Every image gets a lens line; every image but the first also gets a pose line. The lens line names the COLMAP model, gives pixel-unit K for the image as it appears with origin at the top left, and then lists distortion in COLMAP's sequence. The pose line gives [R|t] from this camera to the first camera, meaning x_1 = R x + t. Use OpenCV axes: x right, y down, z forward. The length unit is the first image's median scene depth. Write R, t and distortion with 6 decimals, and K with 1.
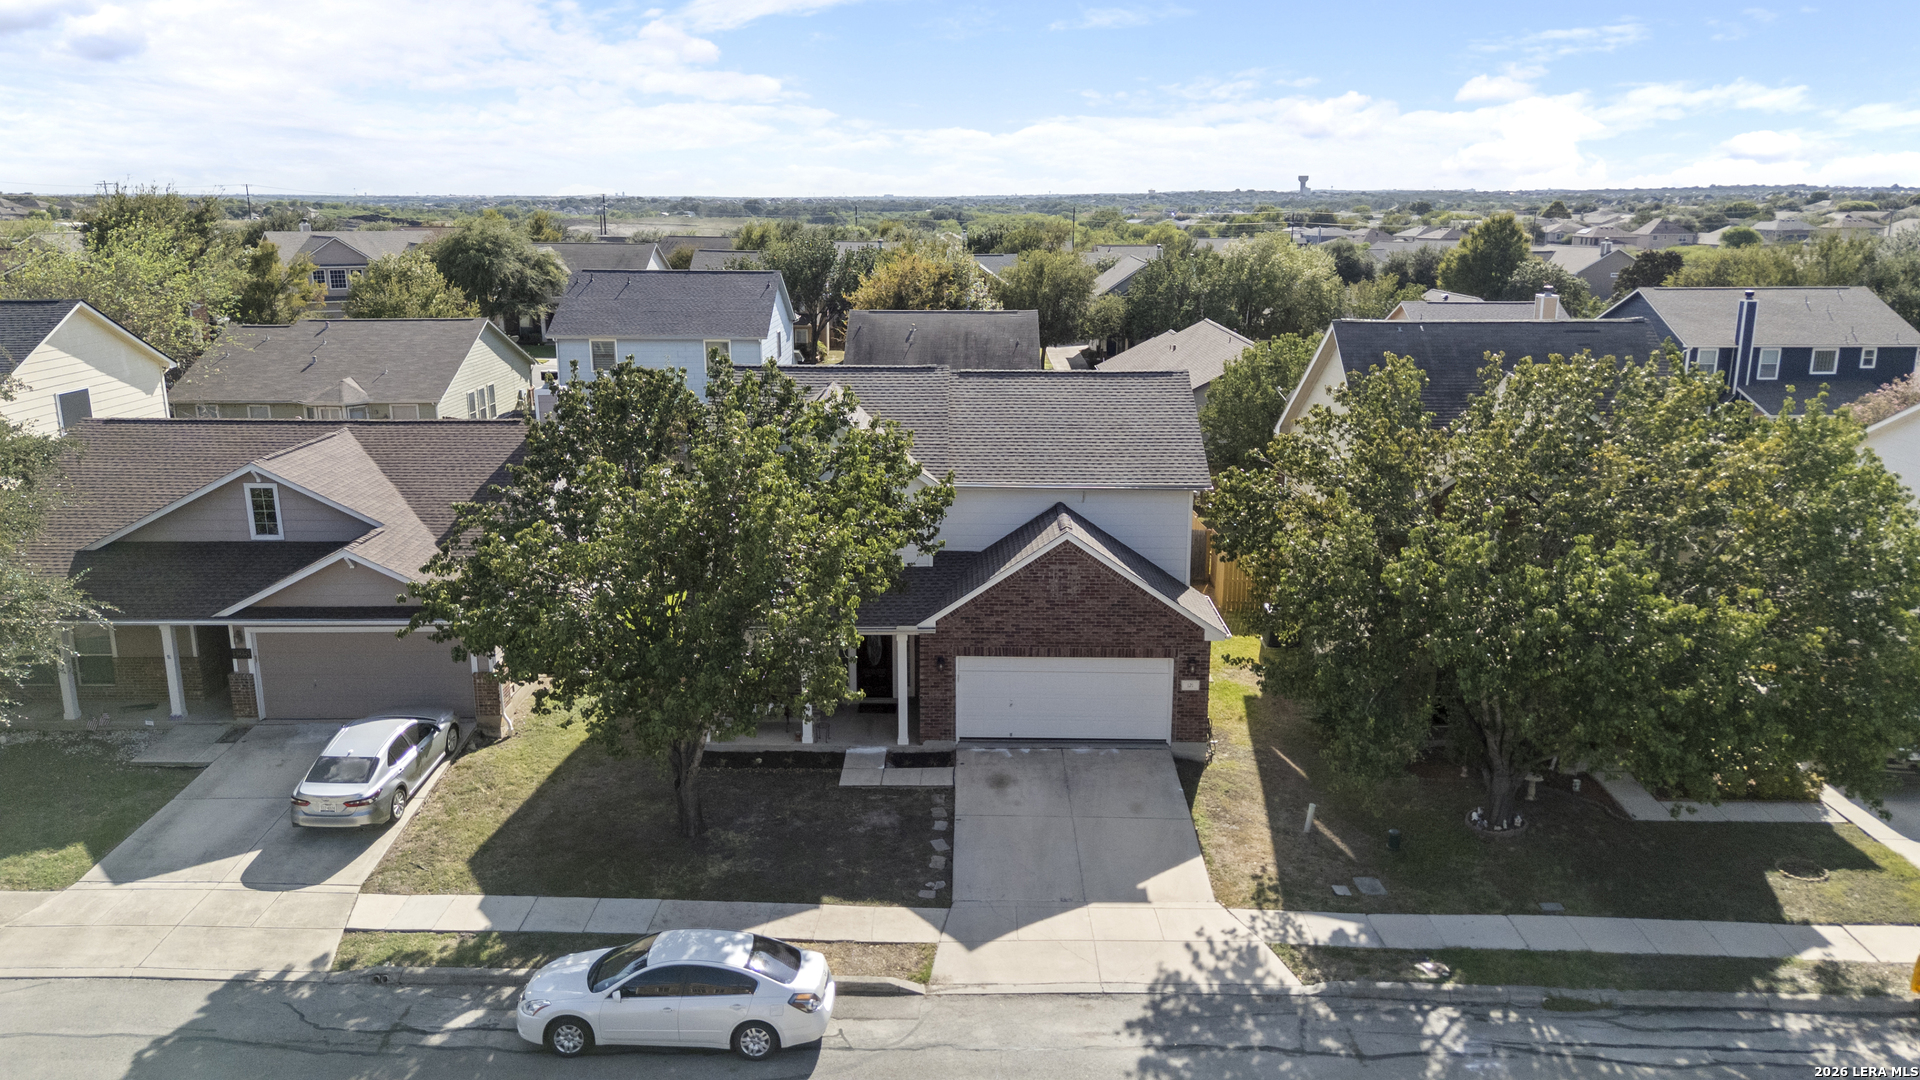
lens RADIAL K [[1408.3, 0, 963.6], [0, 1408.3, 546.3], [0, 0, 1]] dist [0.064044, -0.044633]
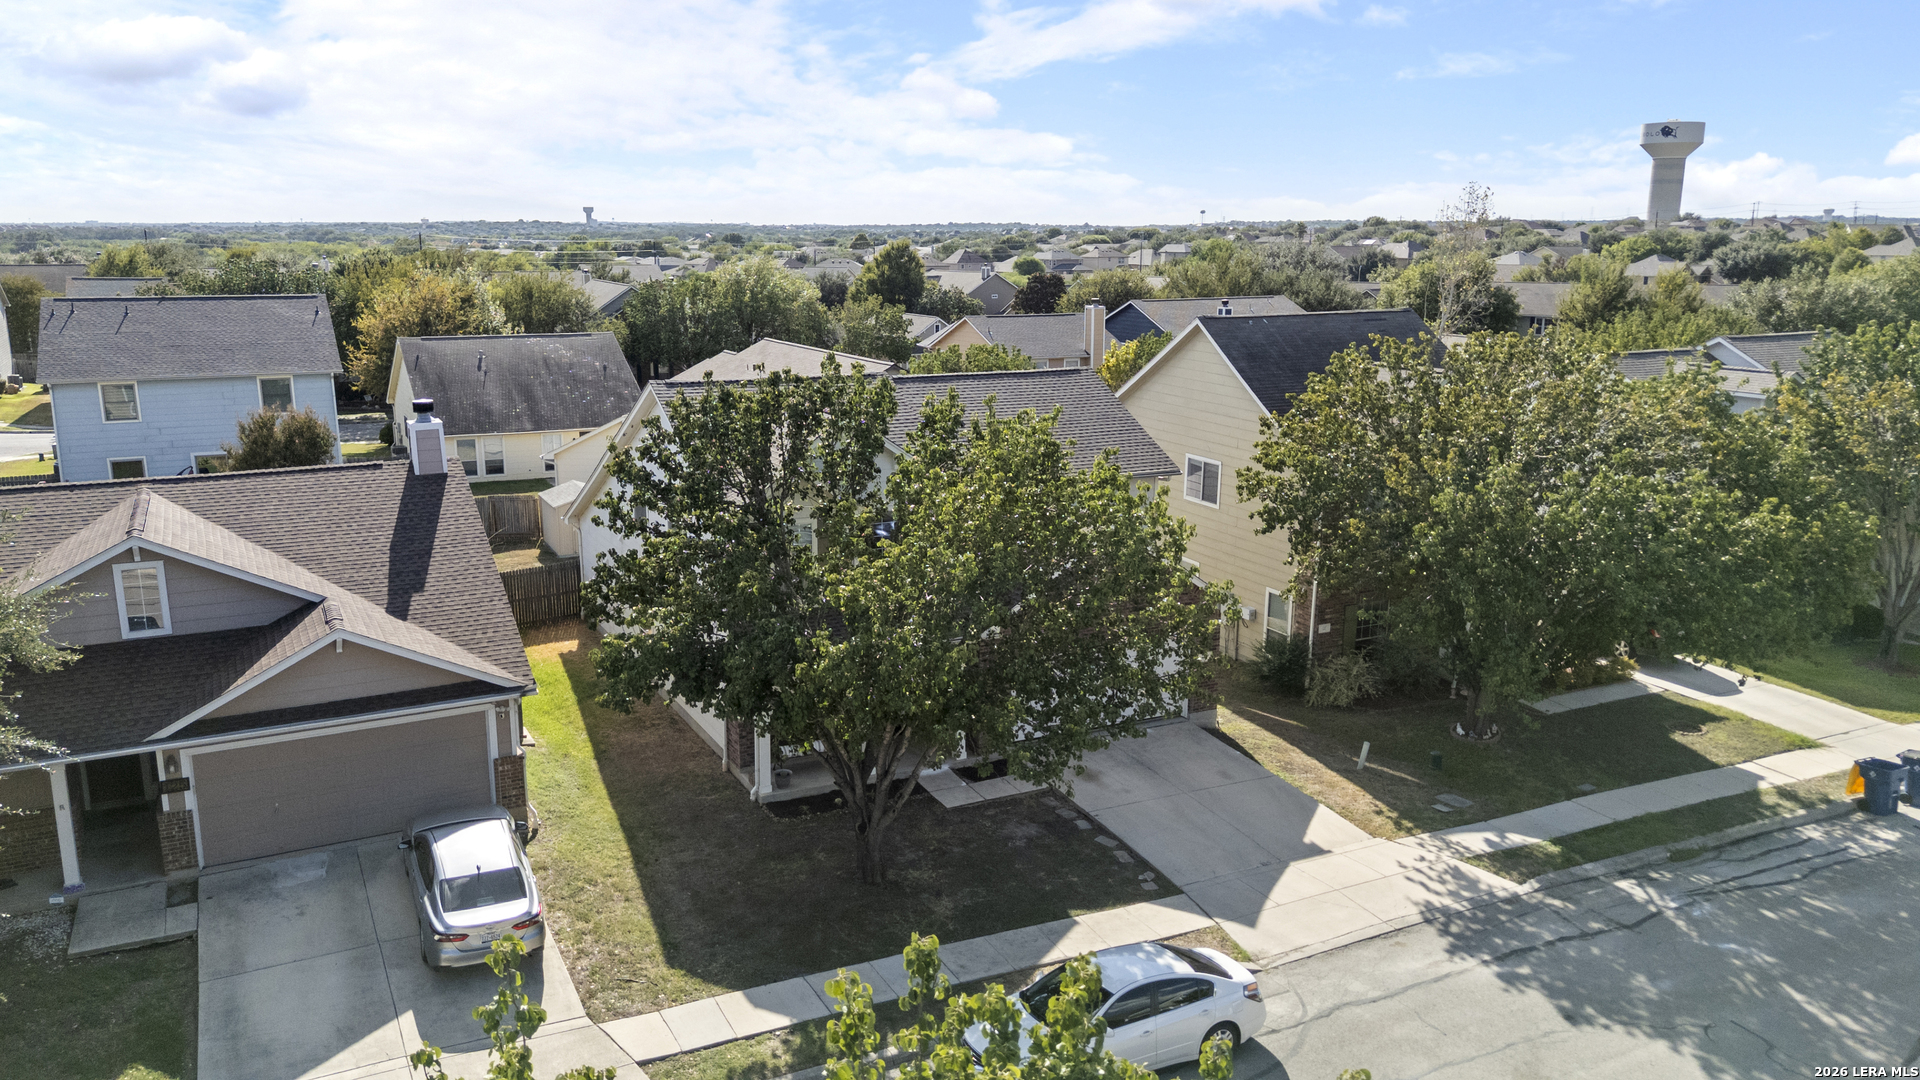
lens RADIAL K [[1408.3, 0, 964.0], [0, 1408.3, 541.6], [0, 0, 1]] dist [0.064044, -0.044633]
pose [[0.886544, -0.097408, 0.452274, -0.518755], [0.108279, 0.994119, 0.001859, -0.010341], [-0.449795, 0.047323, 0.891877, 0.145243]]
